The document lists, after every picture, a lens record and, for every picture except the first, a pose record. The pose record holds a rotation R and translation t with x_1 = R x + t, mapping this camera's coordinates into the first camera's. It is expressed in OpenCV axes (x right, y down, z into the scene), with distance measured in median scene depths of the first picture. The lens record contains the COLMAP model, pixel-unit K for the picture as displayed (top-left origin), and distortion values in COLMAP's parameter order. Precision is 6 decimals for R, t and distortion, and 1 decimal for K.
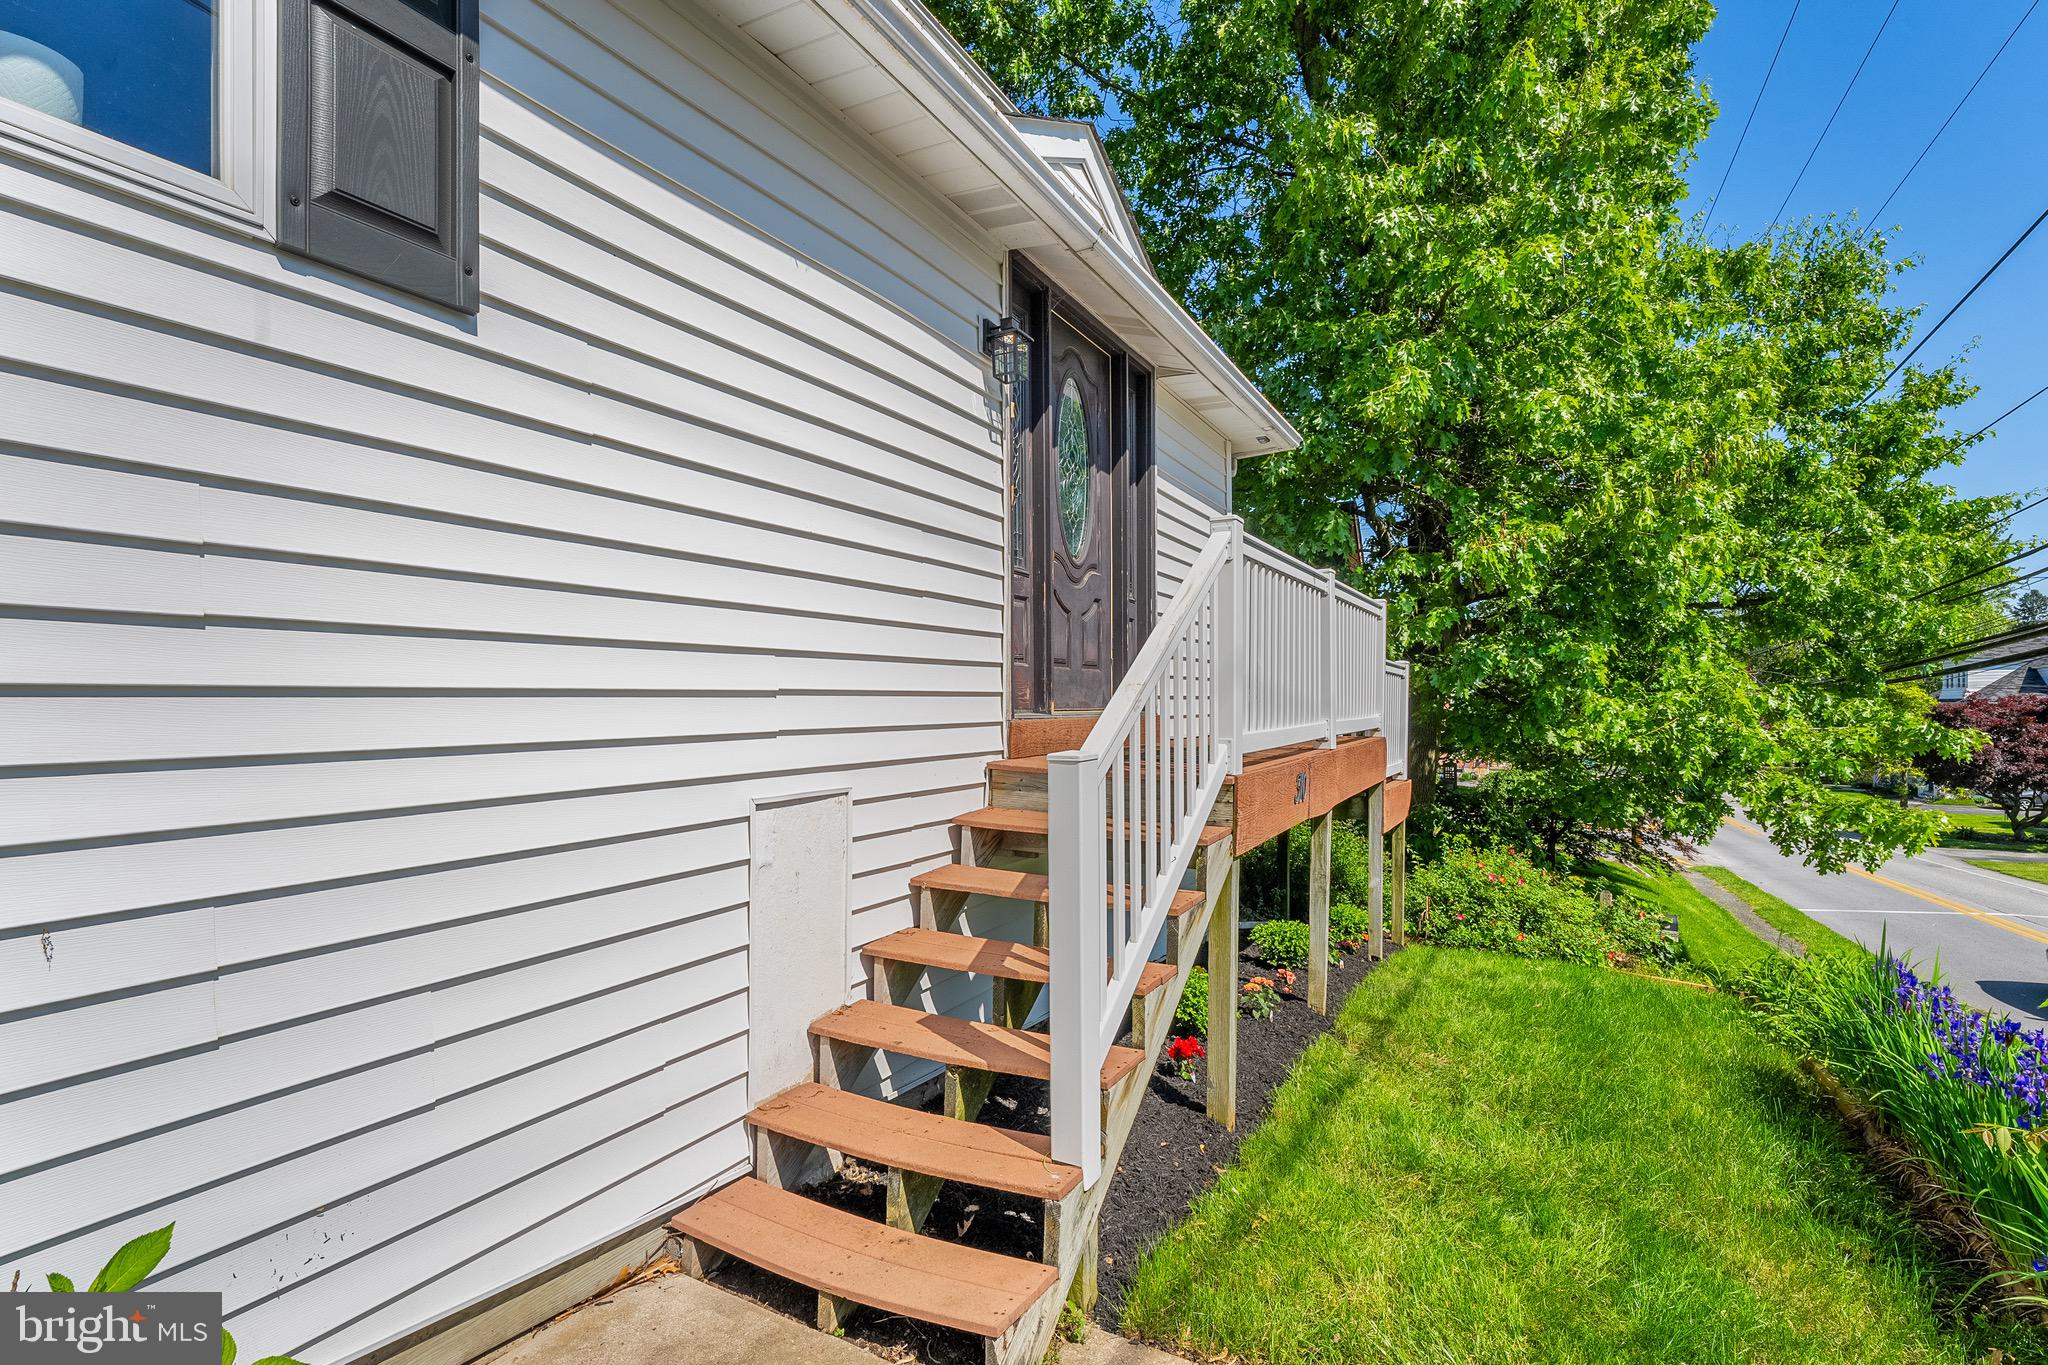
lens RADIAL K [[954.4, 0, 1029.8], [0, 954.4, 686.2], [0, 0, 1]] dist [-0.019260, 0.003646]
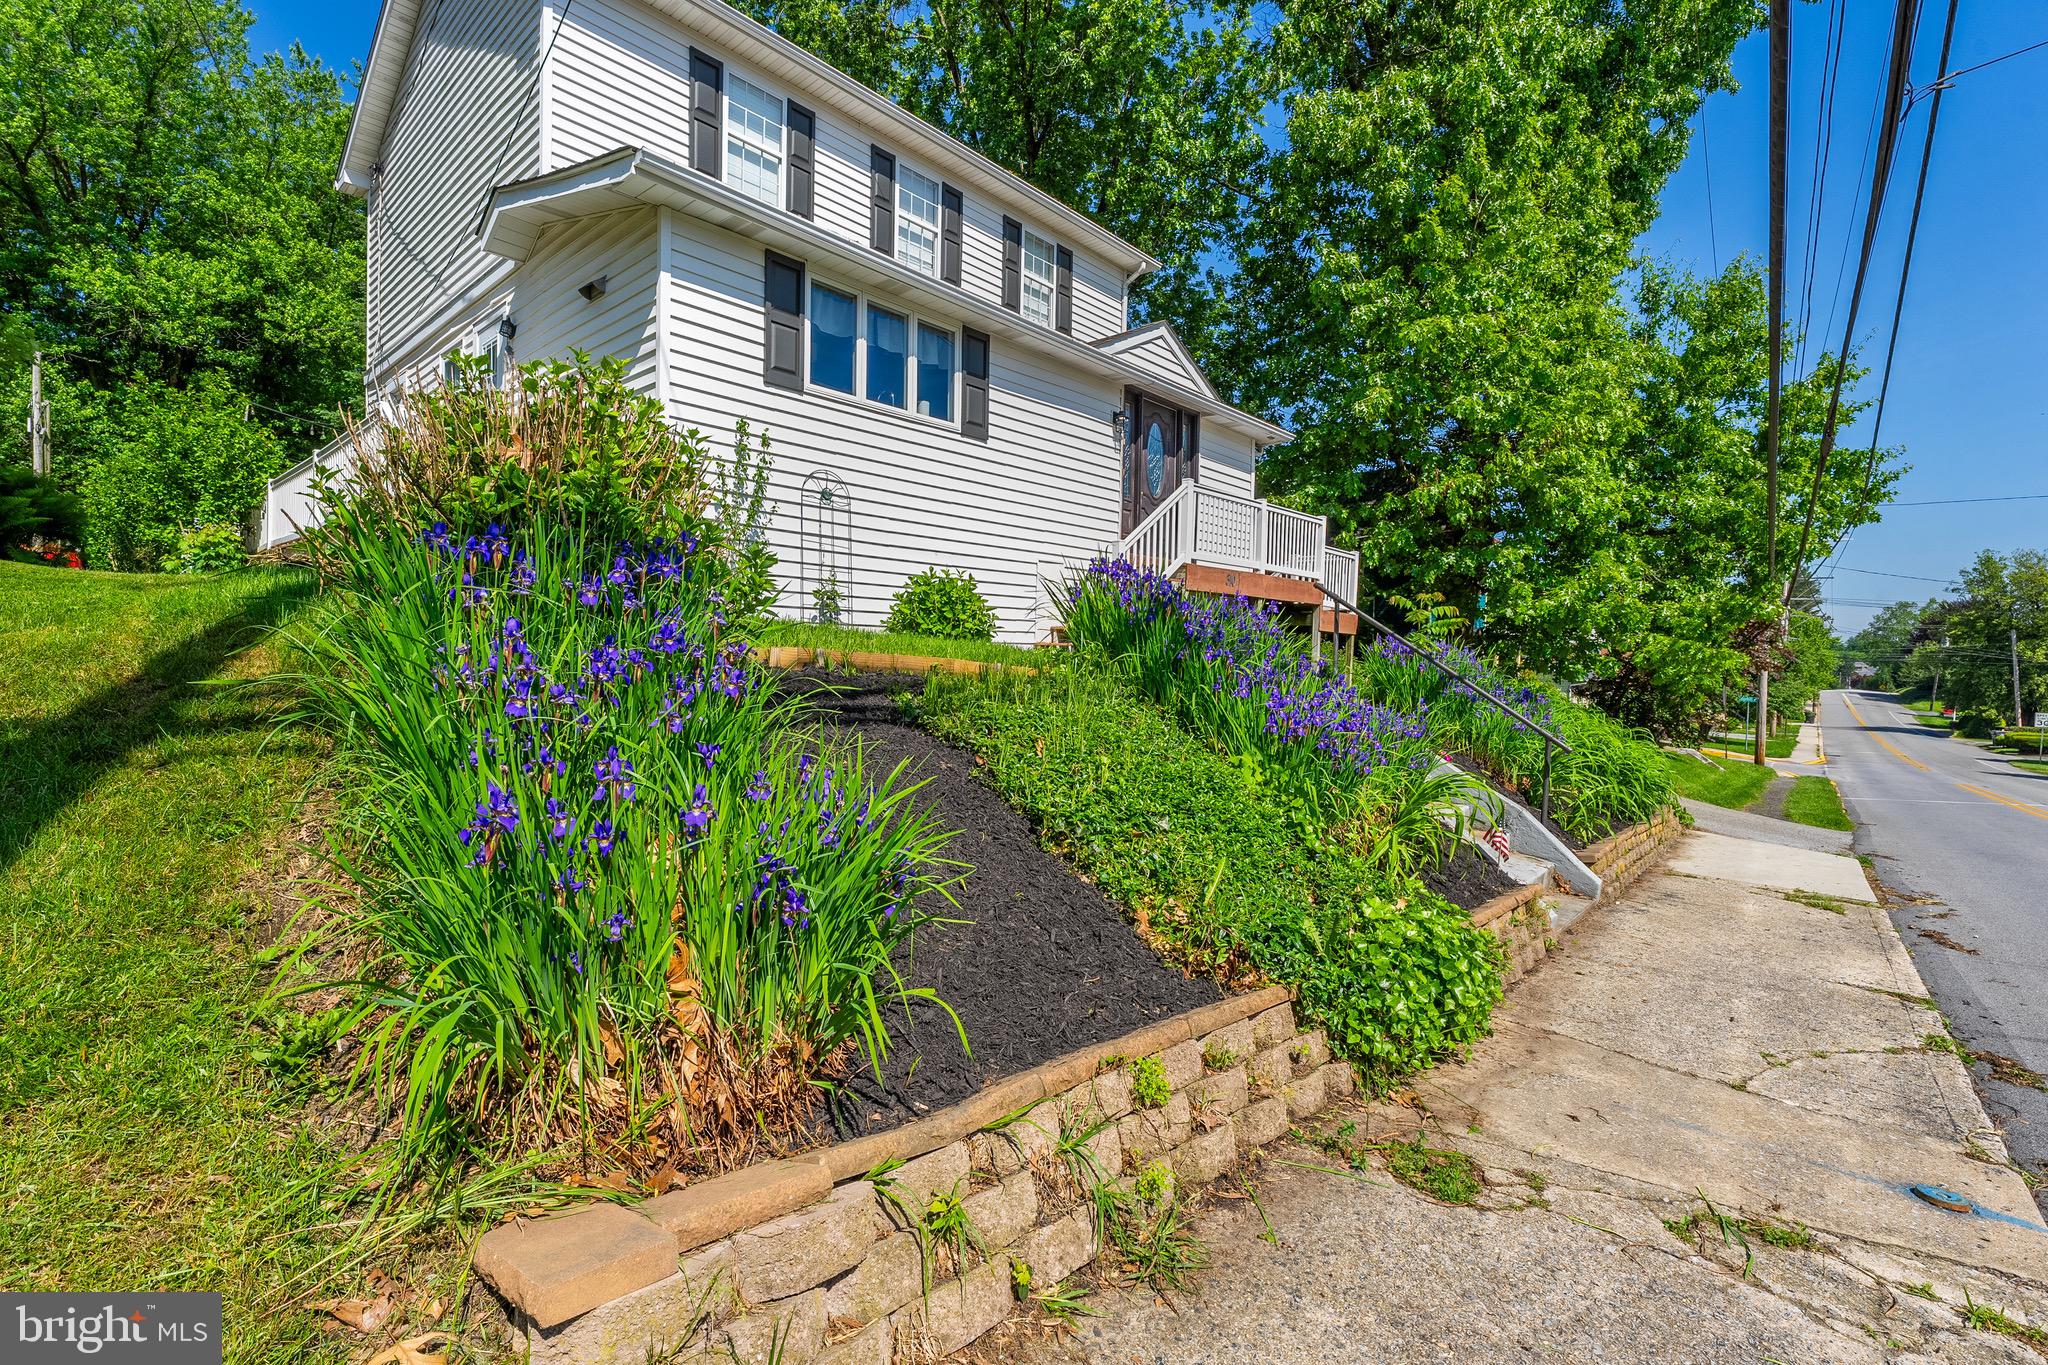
lens RADIAL K [[894.9, 0, 1006.8], [0, 894.9, 670.4], [0, 0, 1]] dist [-0.019100, 0.005252]
pose [[0.969639, 0.028292, -0.242899, 0.150373], [-0.018520, 0.998928, 0.042420, 0.136962], [0.243839, -0.036634, 0.969124, -0.813170]]
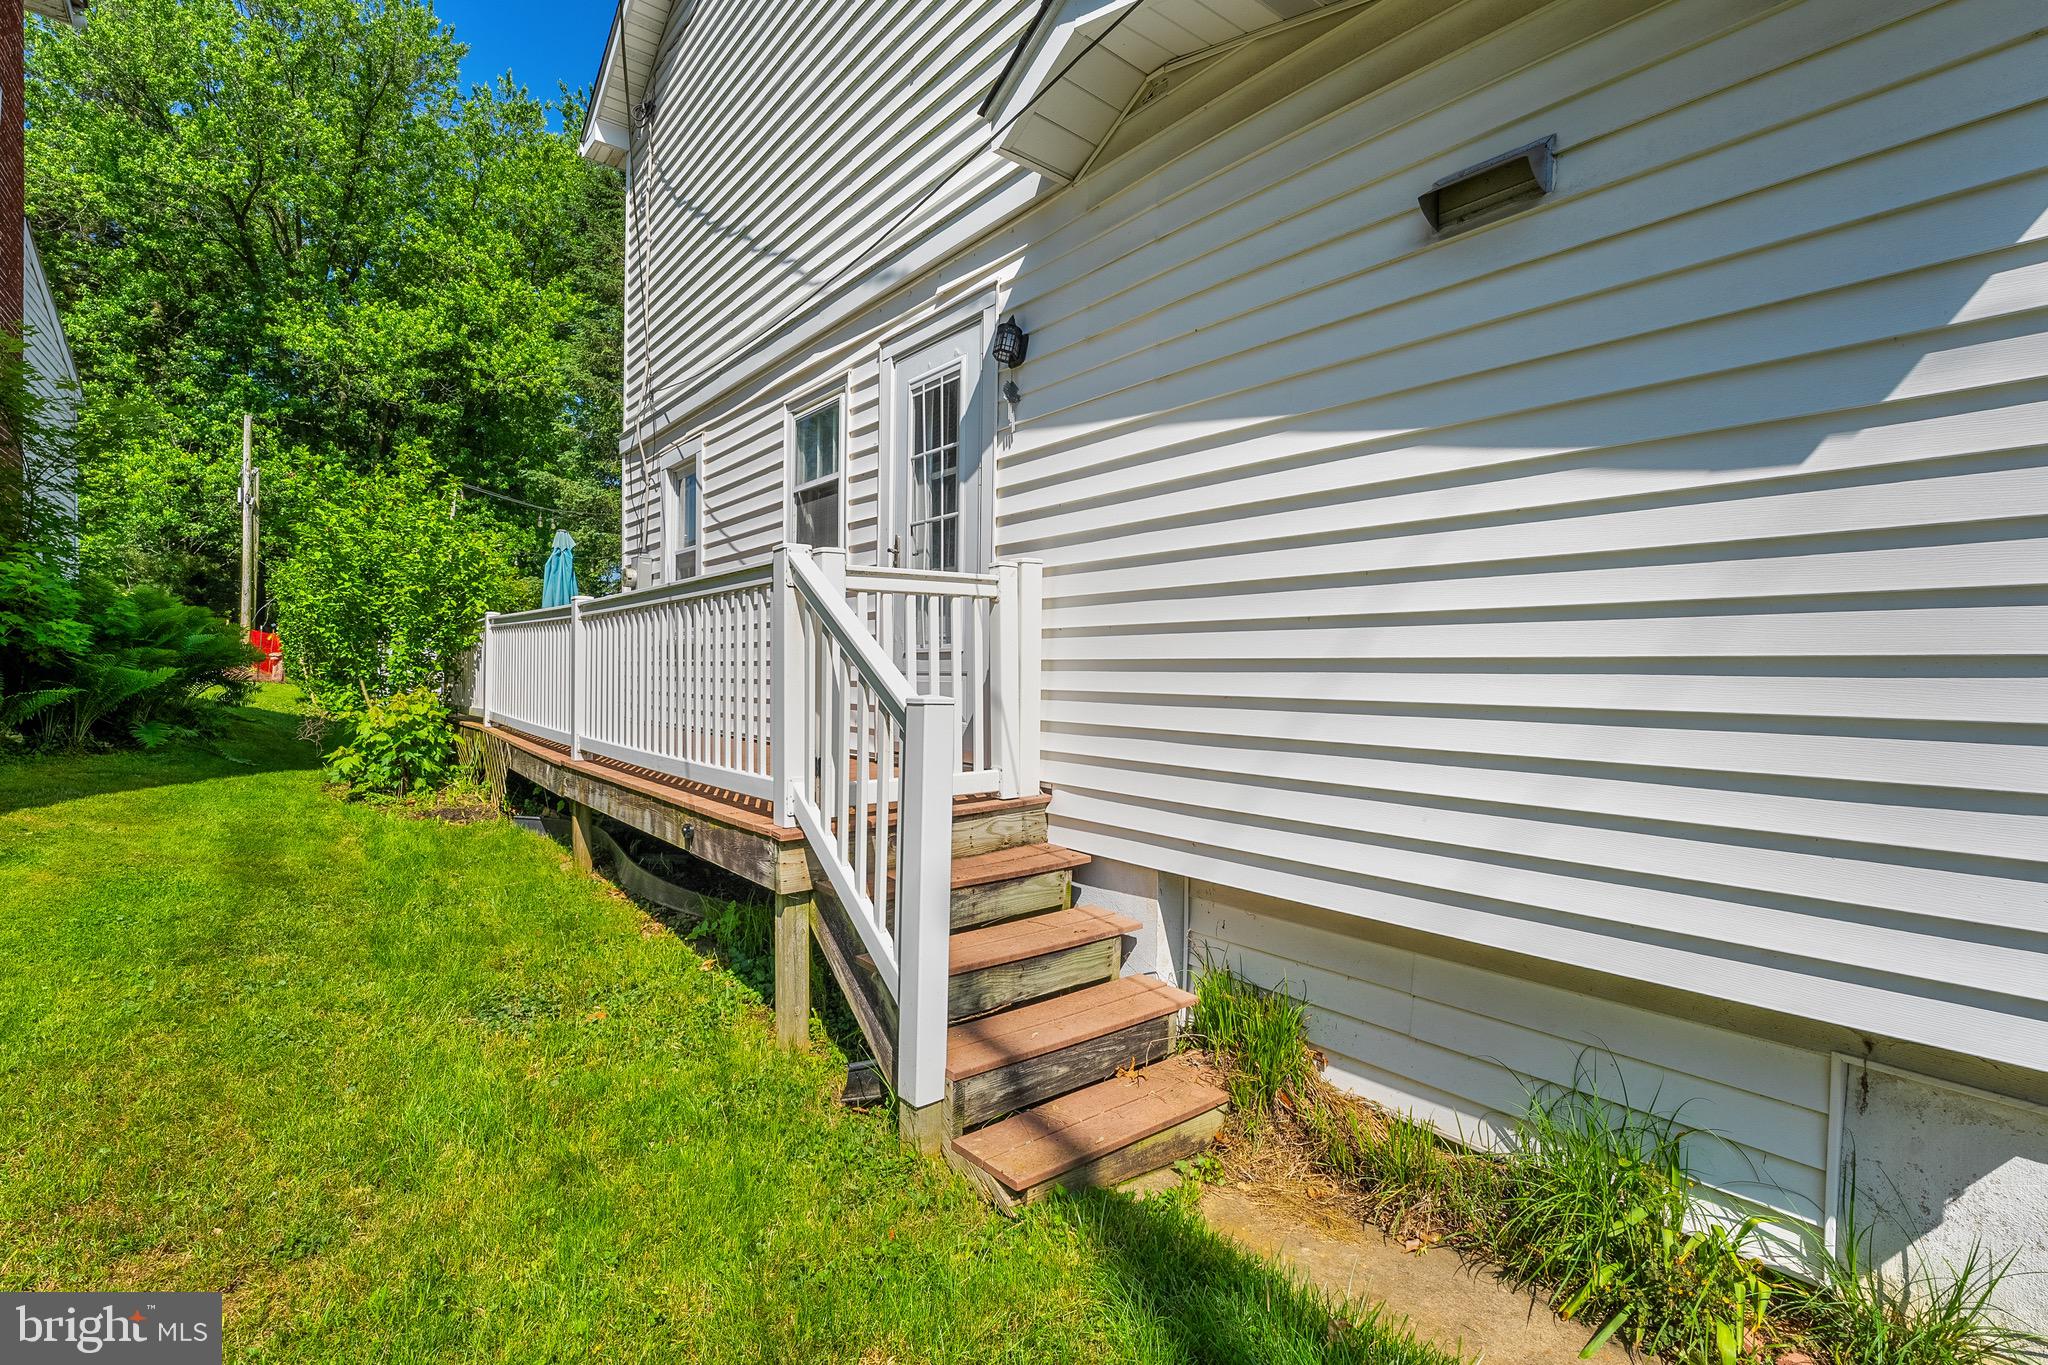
lens RADIAL K [[954.4, 0, 1038.8], [0, 954.4, 689.7], [0, 0, 1]] dist [-0.019260, 0.003646]
pose [[0.921922, 0.021467, -0.386781, -0.476033], [-0.011541, 0.999542, 0.027969, -0.045080], [0.387204, -0.021321, 0.921747, -0.376482]]
